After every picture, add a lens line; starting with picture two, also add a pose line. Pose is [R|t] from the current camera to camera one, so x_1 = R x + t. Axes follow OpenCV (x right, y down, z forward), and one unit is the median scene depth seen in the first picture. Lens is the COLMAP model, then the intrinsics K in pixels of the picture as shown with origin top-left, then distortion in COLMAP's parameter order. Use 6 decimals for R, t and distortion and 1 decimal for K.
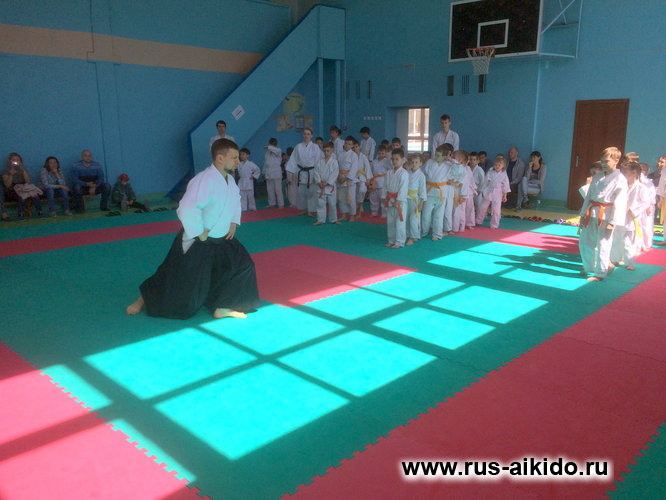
lens RADIAL K [[569.6, 0, 332.6], [0, 569.6, 249.1], [0, 0, 1]] dist [0.056161, 0.005664]
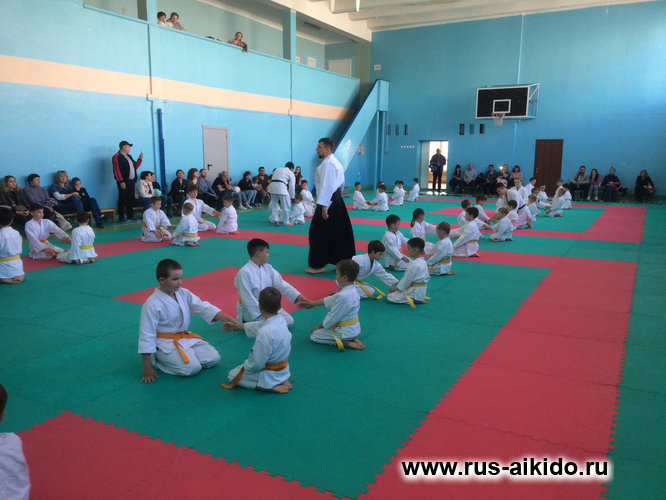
lens RADIAL K [[569.6, 0, 333.8], [0, 569.6, 249.5], [0, 0, 1]] dist [0.056161, 0.005664]
pose [[0.957975, -0.045344, 0.283246, -0.784482], [0.056614, 0.997892, -0.031725, 0.136225], [-0.281211, 0.046428, 0.958522, -0.644294]]
